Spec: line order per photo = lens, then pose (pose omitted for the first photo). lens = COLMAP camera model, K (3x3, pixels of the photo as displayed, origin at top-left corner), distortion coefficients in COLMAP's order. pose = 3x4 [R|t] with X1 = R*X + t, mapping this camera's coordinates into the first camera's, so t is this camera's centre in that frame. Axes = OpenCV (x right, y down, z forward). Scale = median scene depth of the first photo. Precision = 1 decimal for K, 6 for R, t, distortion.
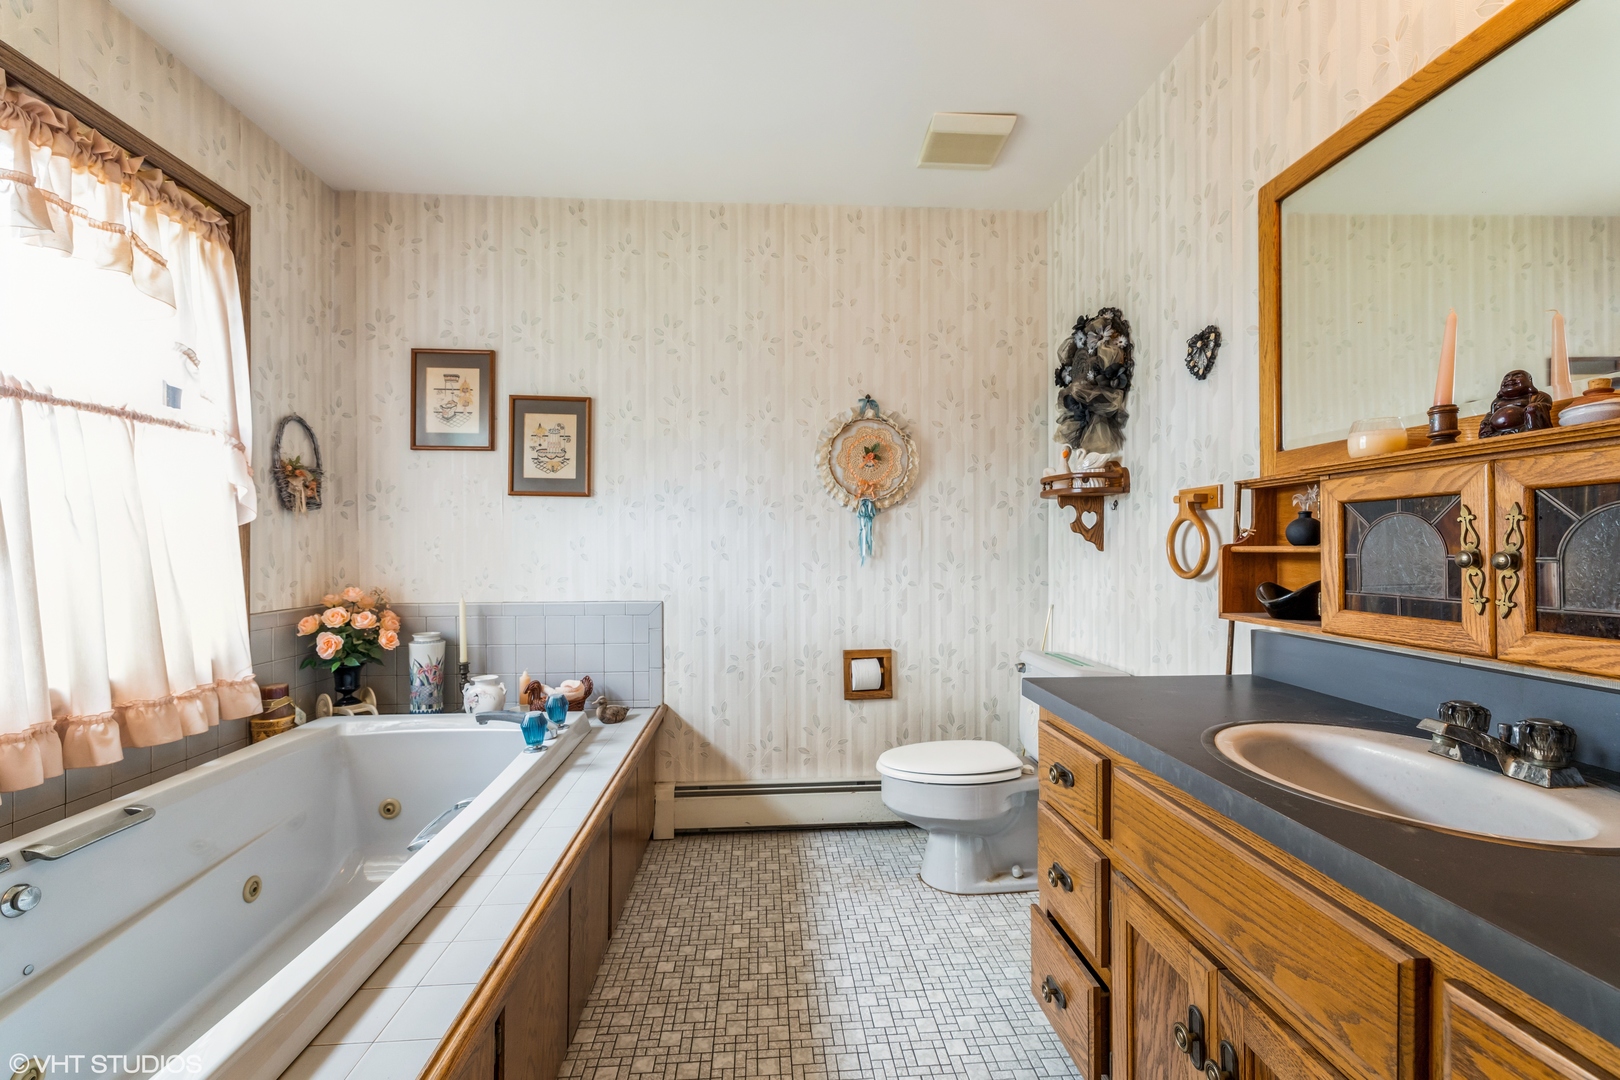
lens RADIAL K [[694.1, 0, 807.0], [0, 694.1, 544.7], [0, 0, 1]] dist [0.001651, 0.000048]
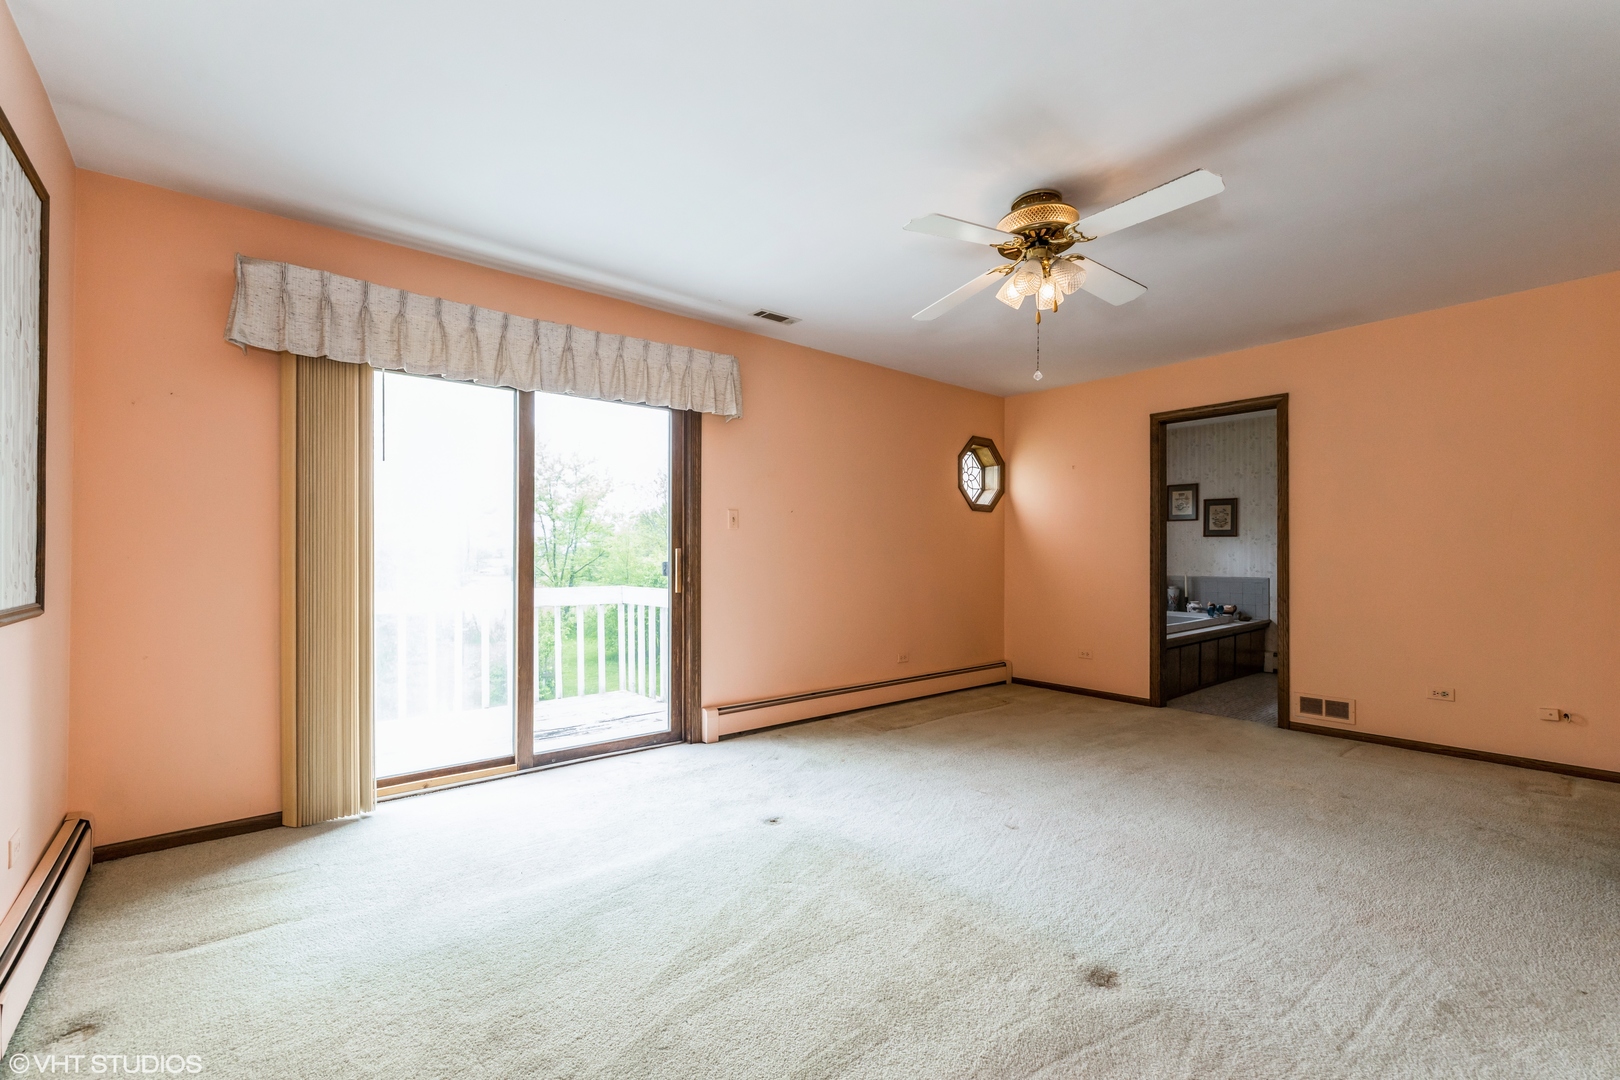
lens RADIAL K [[694.1, 0, 805.1], [0, 694.1, 547.0], [0, 0, 1]] dist [0.001651, 0.000048]
pose [[0.576880, 0.000297, -0.816829, 0.878163], [-0.000897, 1.000000, -0.000270, -0.028030], [0.816829, 0.000889, 0.576880, -1.814172]]
